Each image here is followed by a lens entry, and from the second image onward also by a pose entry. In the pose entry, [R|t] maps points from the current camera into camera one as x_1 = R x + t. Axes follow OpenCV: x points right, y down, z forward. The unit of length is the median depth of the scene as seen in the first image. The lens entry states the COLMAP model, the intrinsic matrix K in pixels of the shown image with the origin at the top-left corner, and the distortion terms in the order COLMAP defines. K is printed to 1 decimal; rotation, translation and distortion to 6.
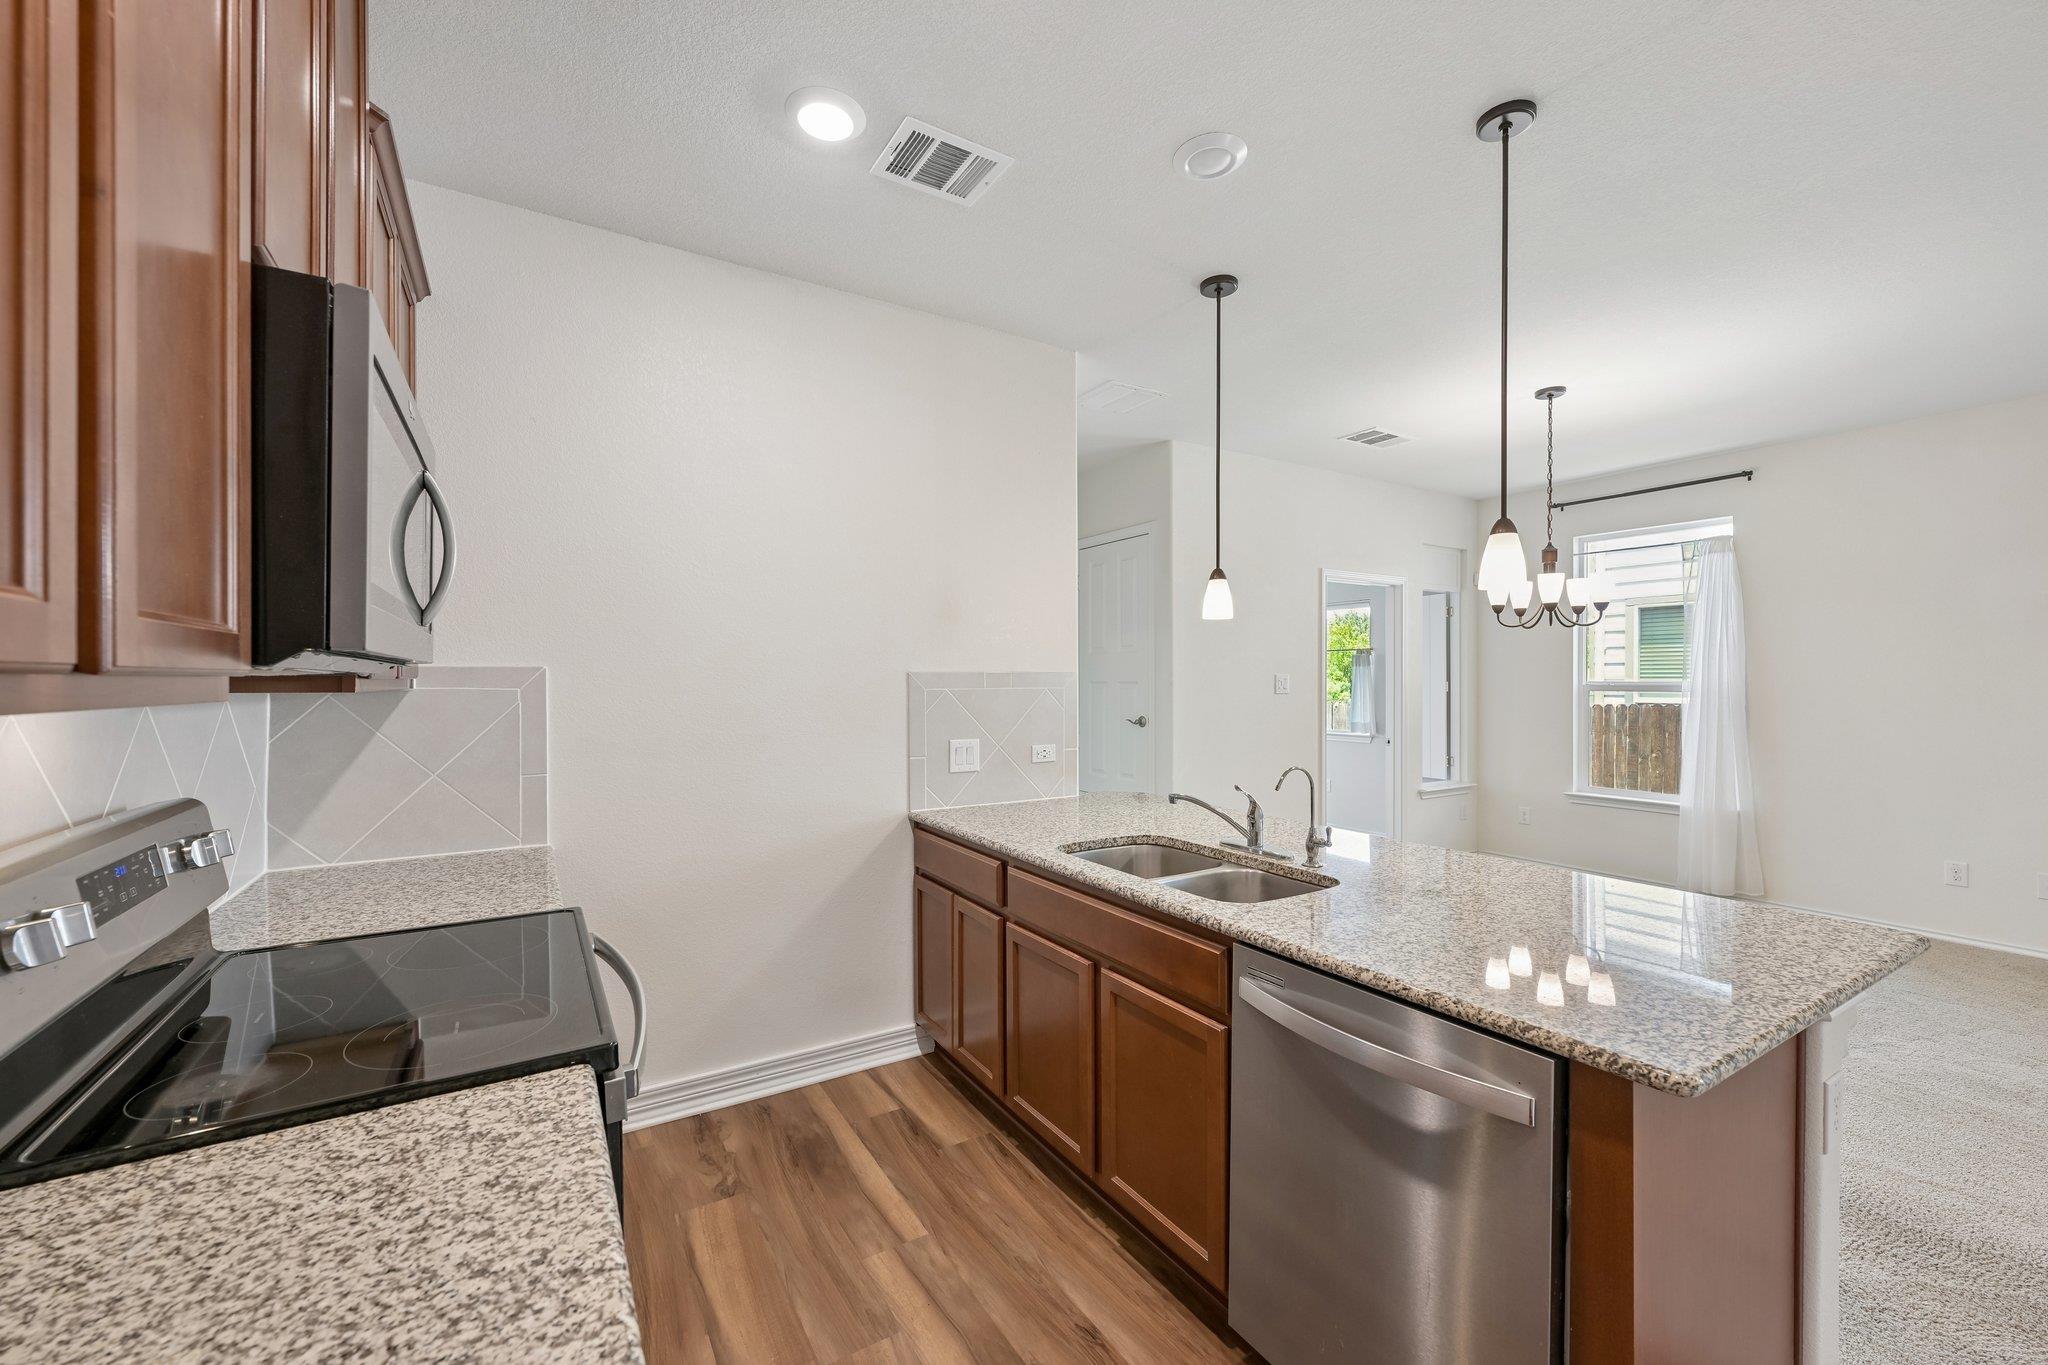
lens RADIAL K [[814.0, 0, 1024.0], [0, 814.0, 682.5], [0, 0, 1]] dist [-0.000115, -0.000040]
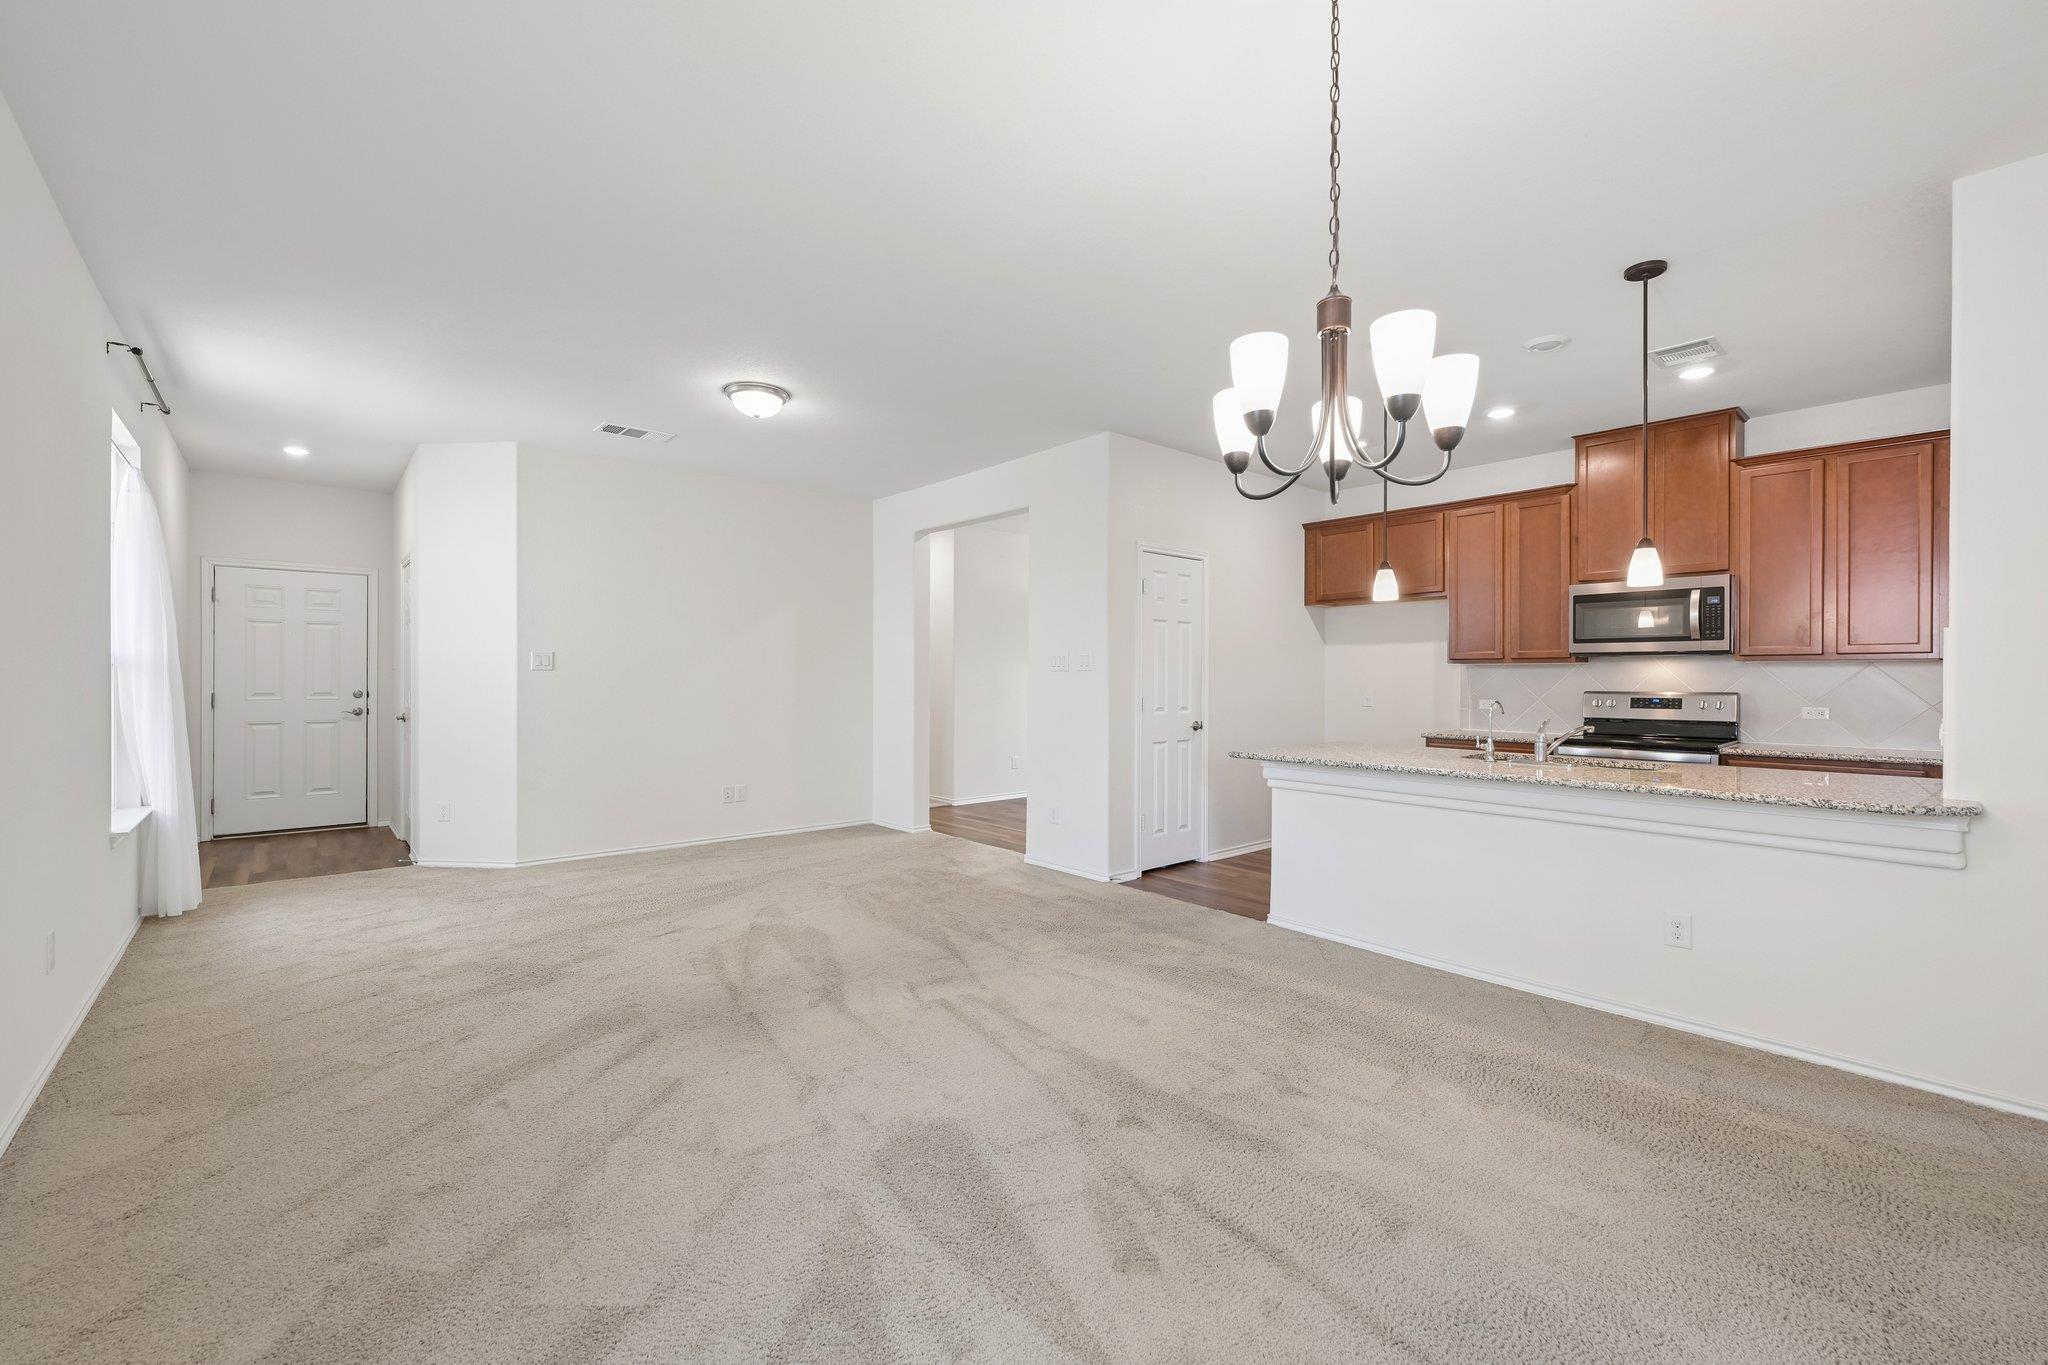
lens RADIAL K [[842.7, 0, 1018.0], [0, 842.7, 681.5], [0, 0, 1]] dist [-0.003720, -0.000166]
pose [[-0.987804, -0.001931, -0.155690, 1.166351], [-0.003277, 0.999959, 0.008390, 0.037138], [0.155667, 0.008798, -0.987770, 1.882471]]
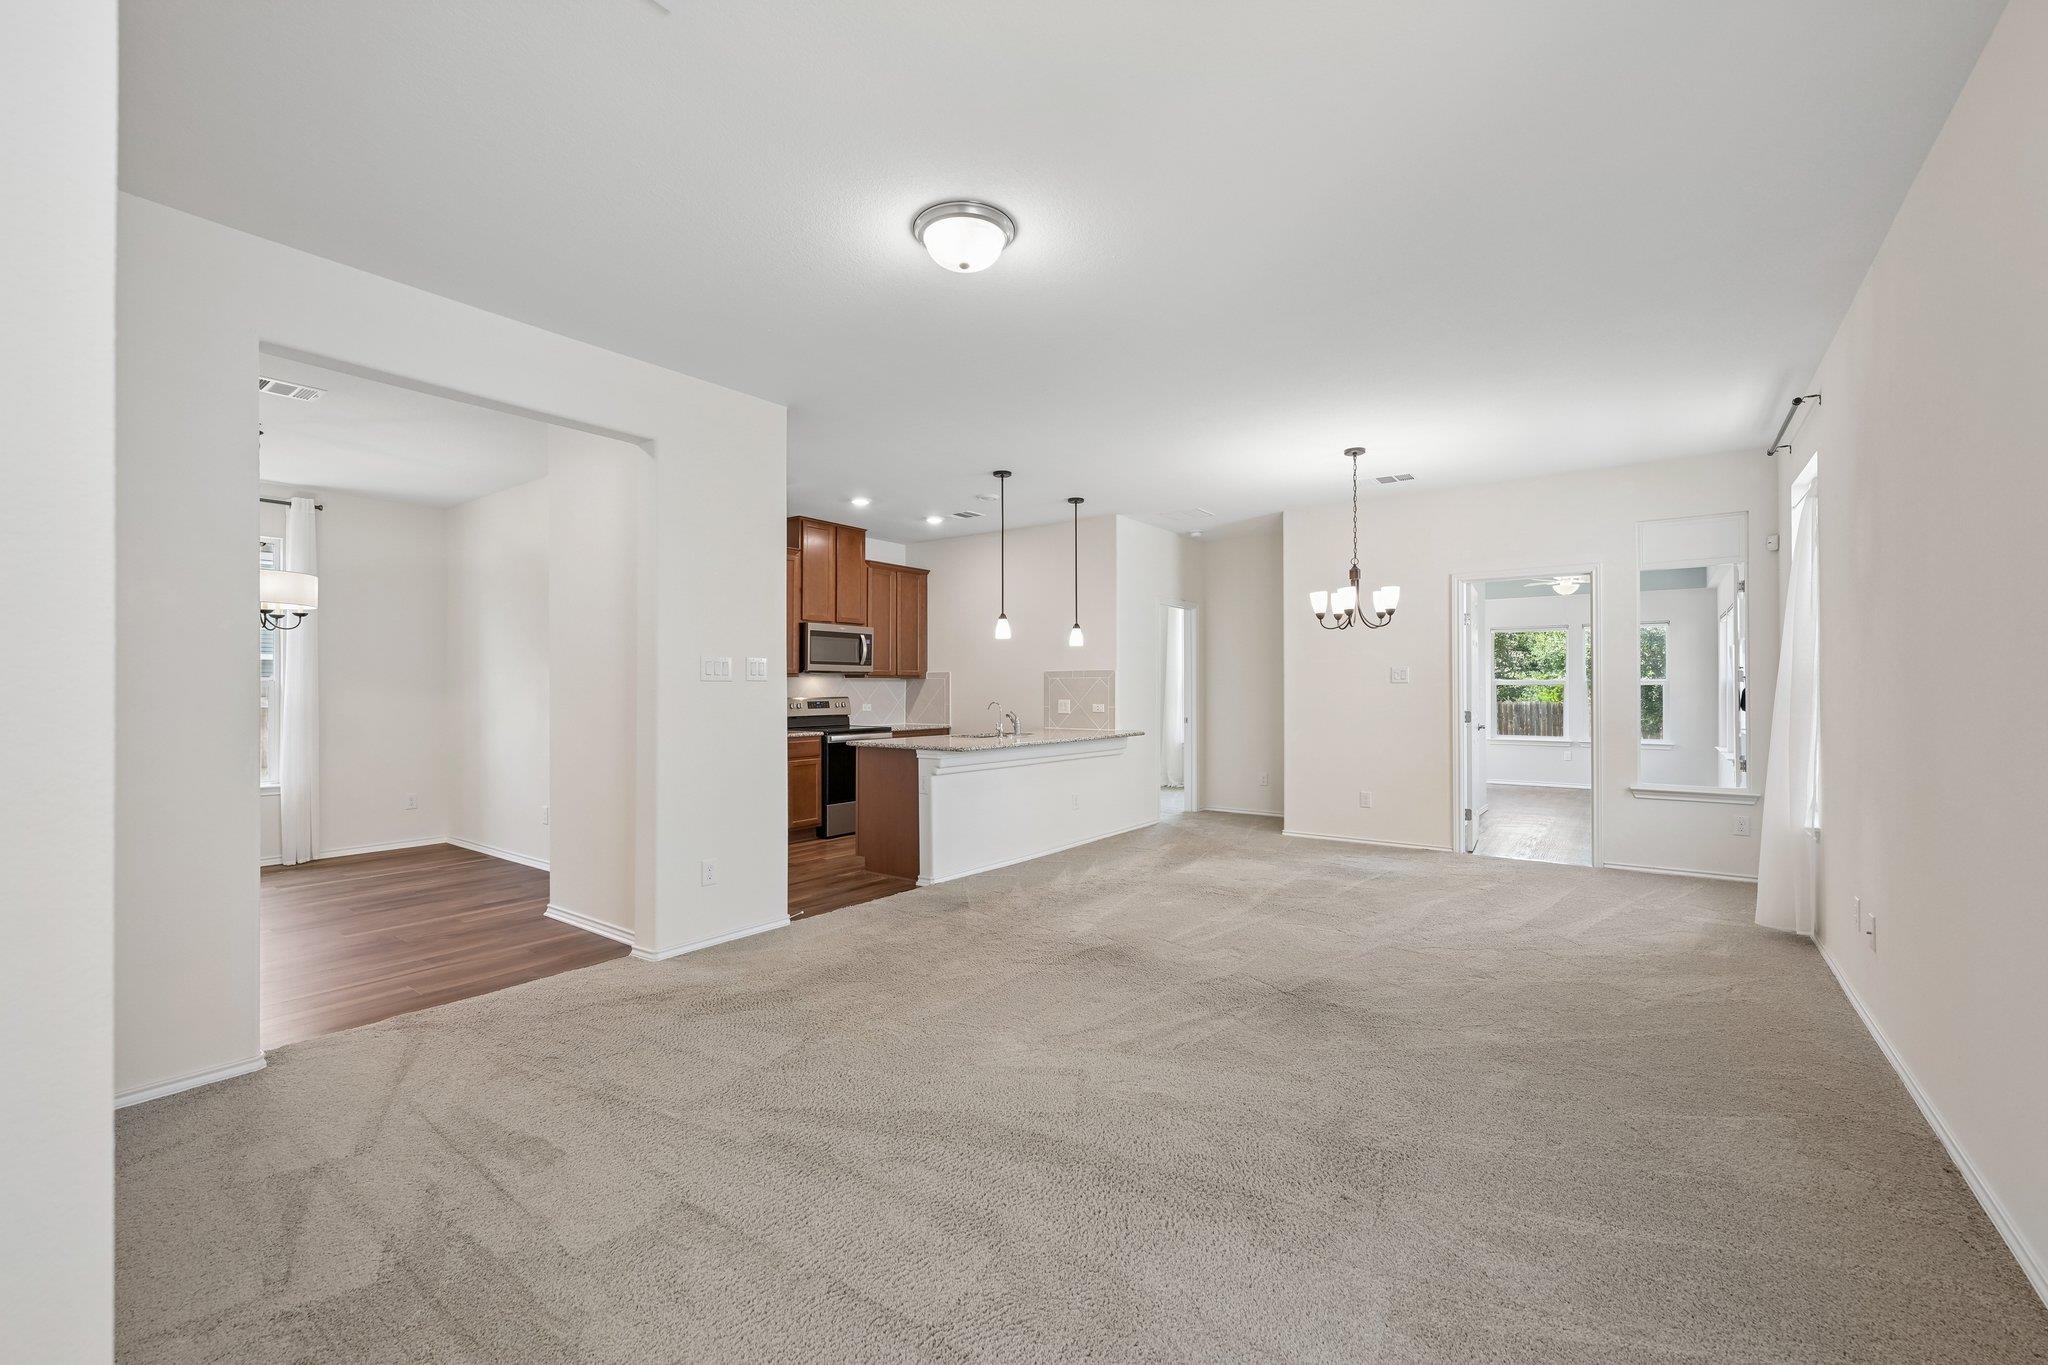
lens RADIAL K [[842.7, 0, 1018.0], [0, 842.7, 681.5], [0, 0, 1]] dist [-0.003720, -0.000166]
pose [[0.358101, -0.009995, -0.933629, 2.288386], [-0.000874, 0.999939, -0.011040, 0.047628], [0.933682, 0.004770, 0.358070, 0.009699]]
